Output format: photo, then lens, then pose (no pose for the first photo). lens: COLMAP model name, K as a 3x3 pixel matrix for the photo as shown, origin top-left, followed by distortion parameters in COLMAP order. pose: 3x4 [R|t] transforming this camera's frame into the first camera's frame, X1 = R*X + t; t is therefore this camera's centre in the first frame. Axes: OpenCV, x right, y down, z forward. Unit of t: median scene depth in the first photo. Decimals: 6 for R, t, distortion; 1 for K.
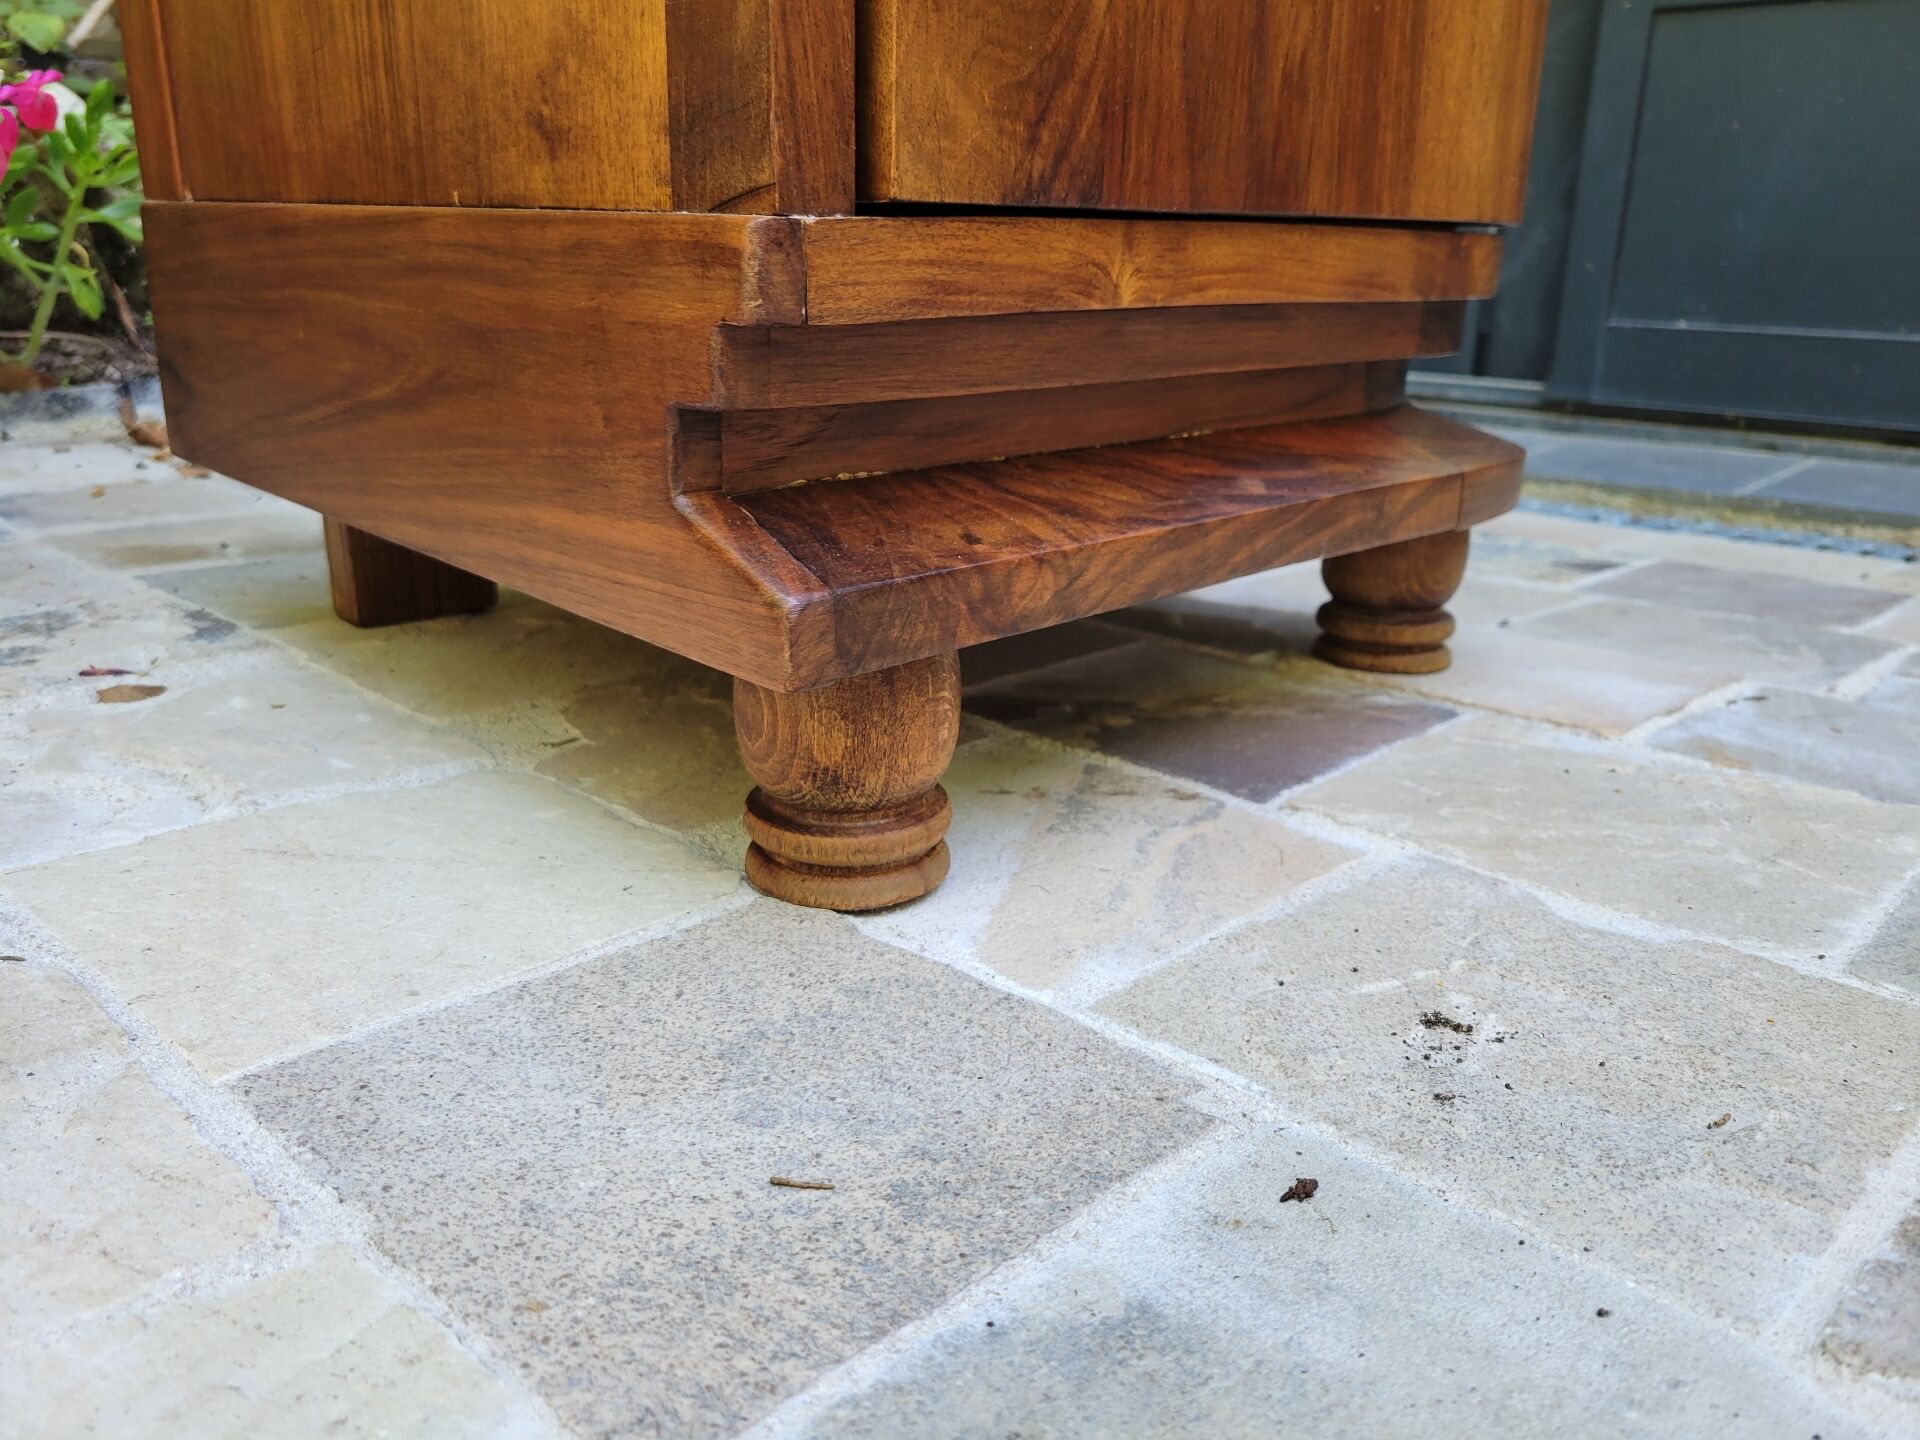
lens RADIAL K [[1459.8, 0, 955.8], [0, 1459.8, 718.5], [0, 0, 1]] dist [0.033433, -0.030989]
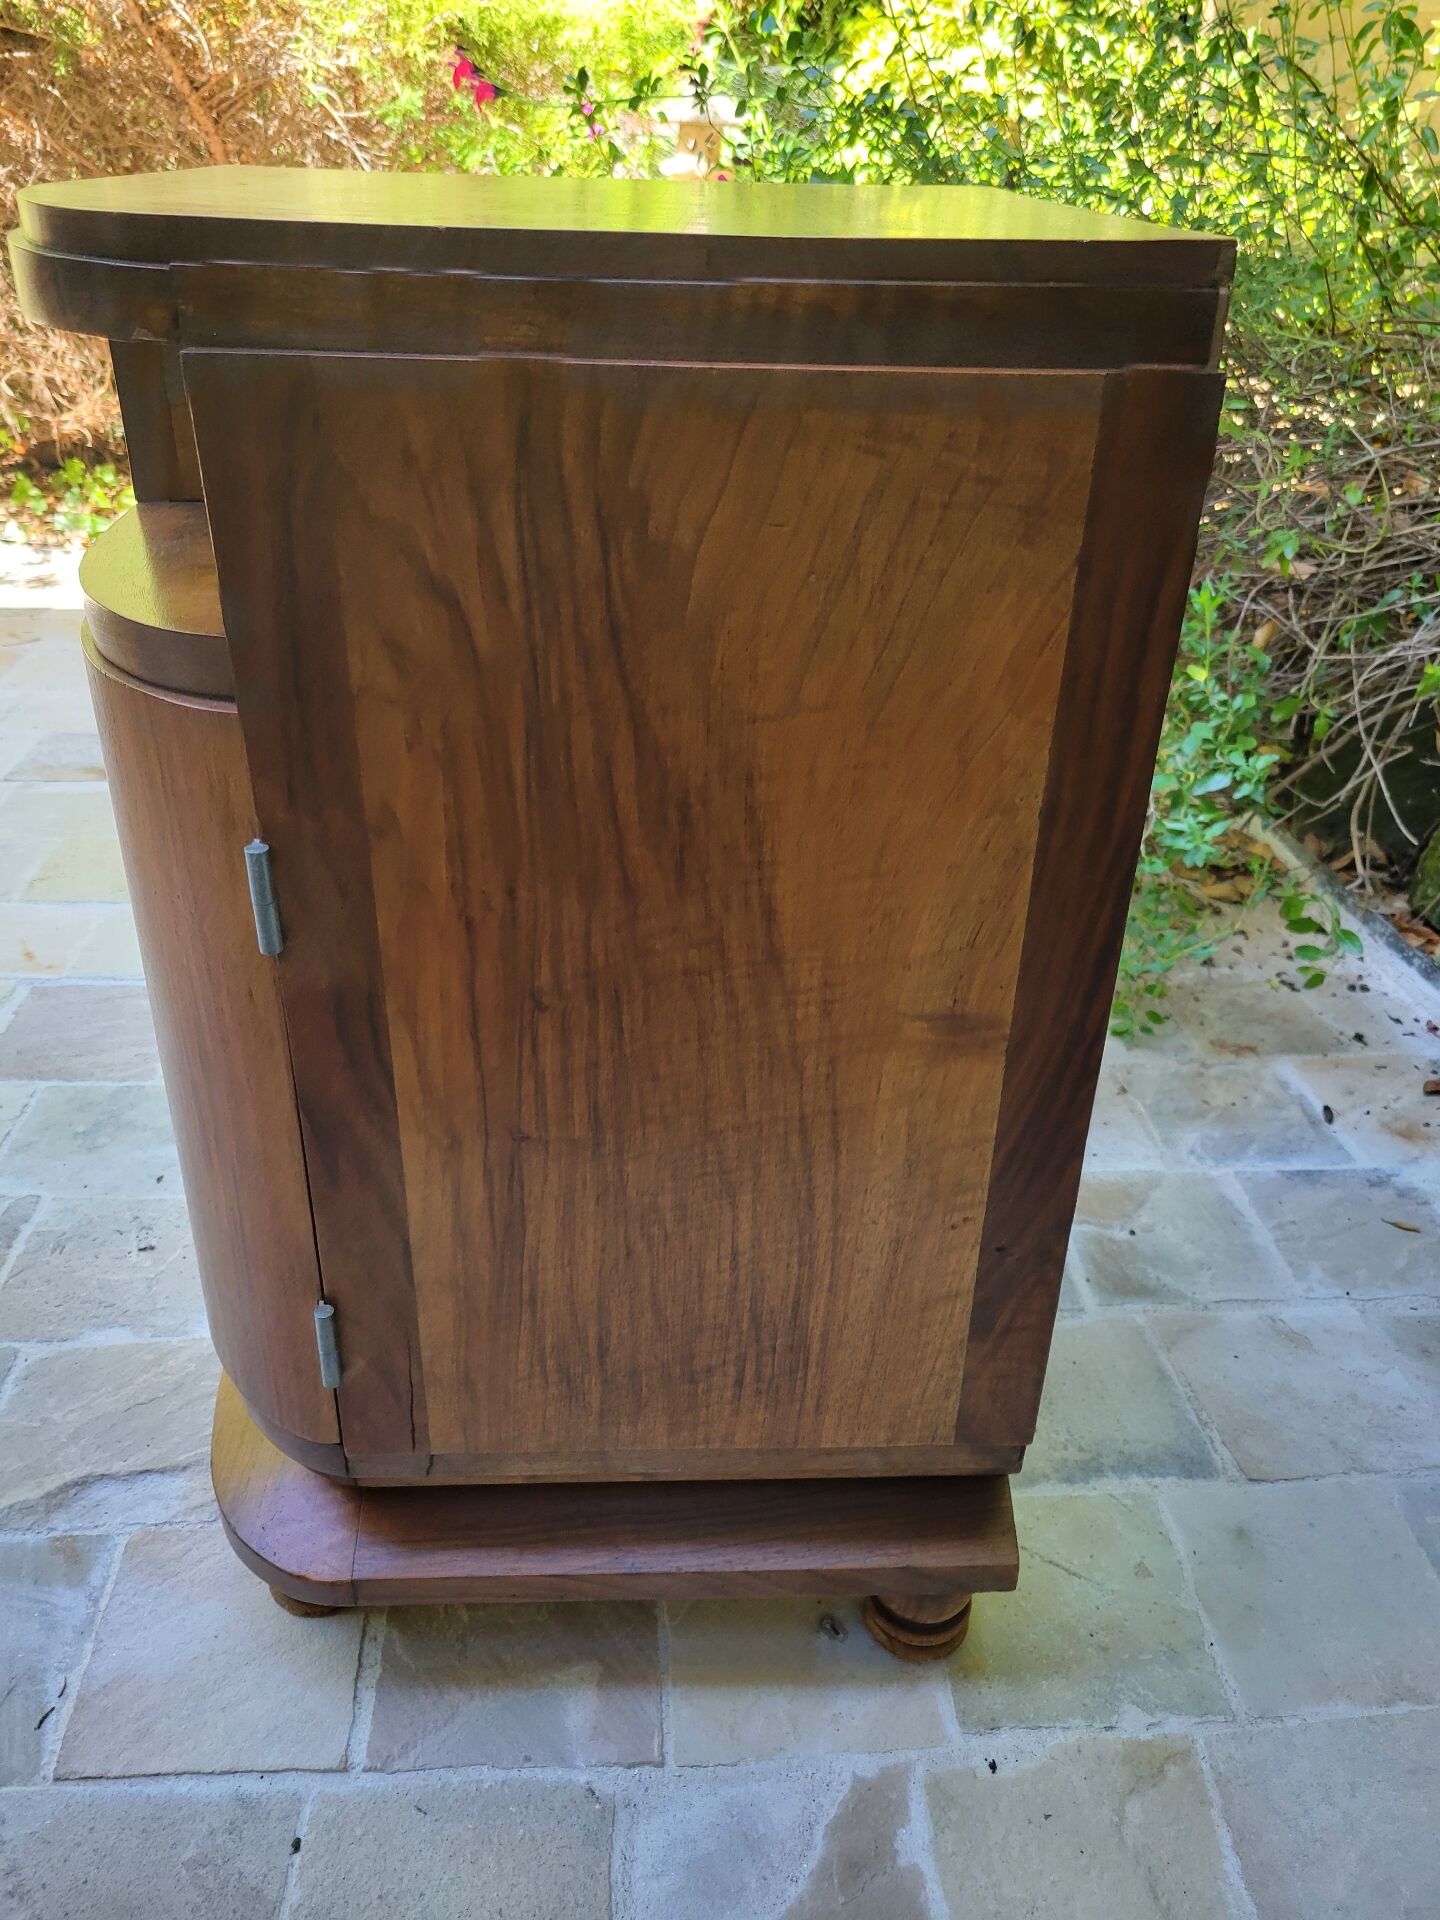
lens RADIAL K [[1506.3, 0, 745.6], [0, 1506.3, 964.0], [0, 0, 1]] dist [0.024306, -0.003014]
pose [[-0.659353, 0.341712, -0.669691, 1.310221], [-0.274967, 0.719433, 0.637816, -2.397933], [0.699747, 0.604689, -0.380401, 2.494755]]
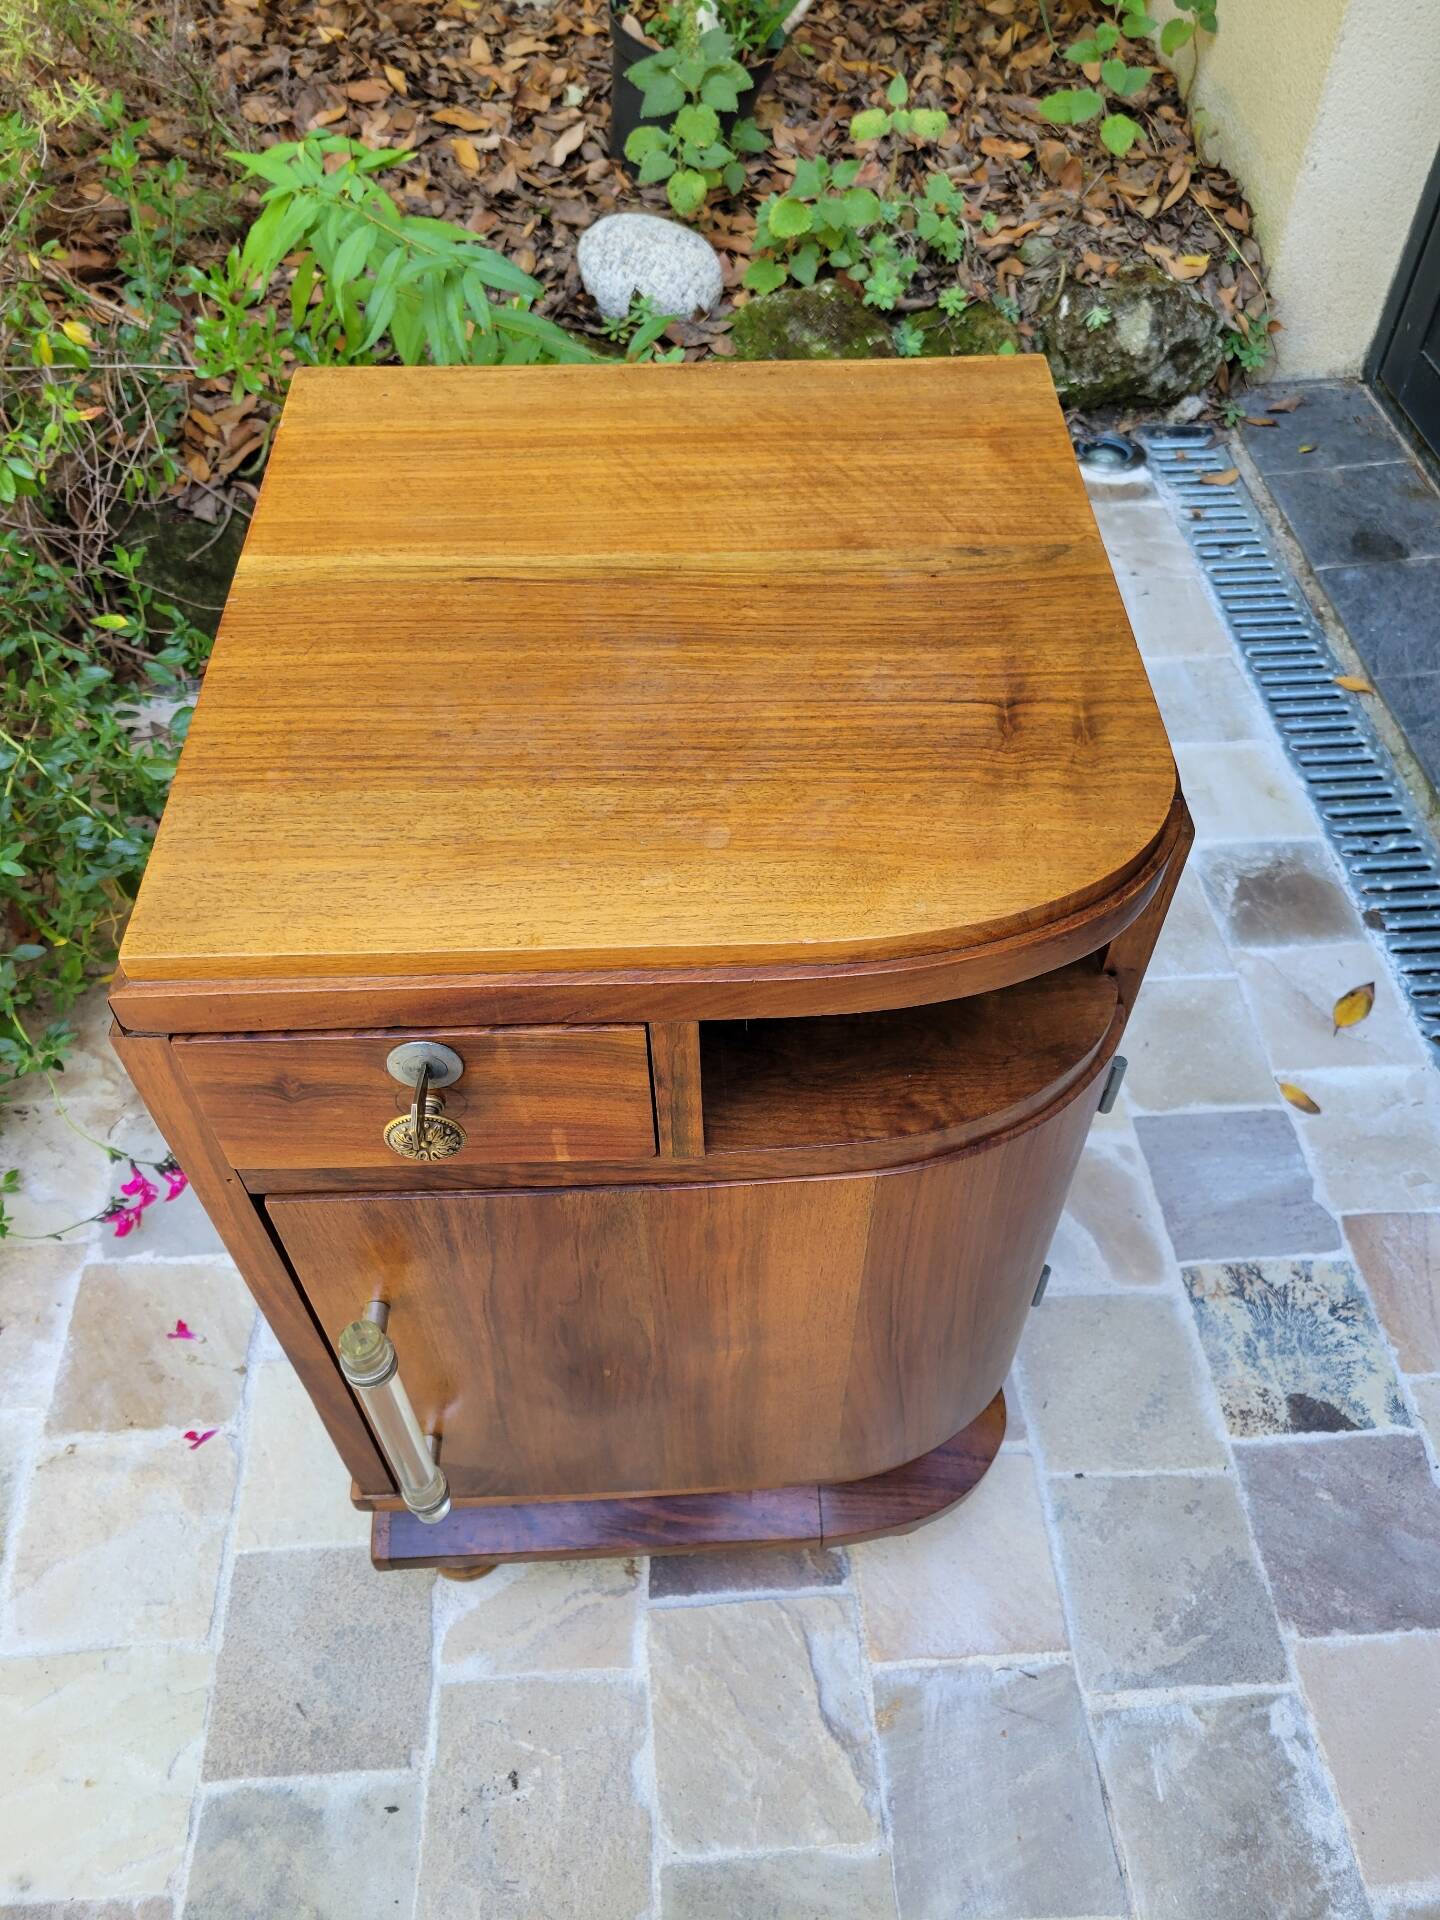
lens RADIAL K [[1441.6, 0, 732.9], [0, 1441.6, 974.0], [0, 0, 1]] dist [0.045589, -0.035949]
pose [[0.747375, 0.501128, -0.436235, 1.013286], [-0.197364, 0.794398, 0.574438, -2.555062], [0.634412, -0.343223, 0.692618, -0.171397]]
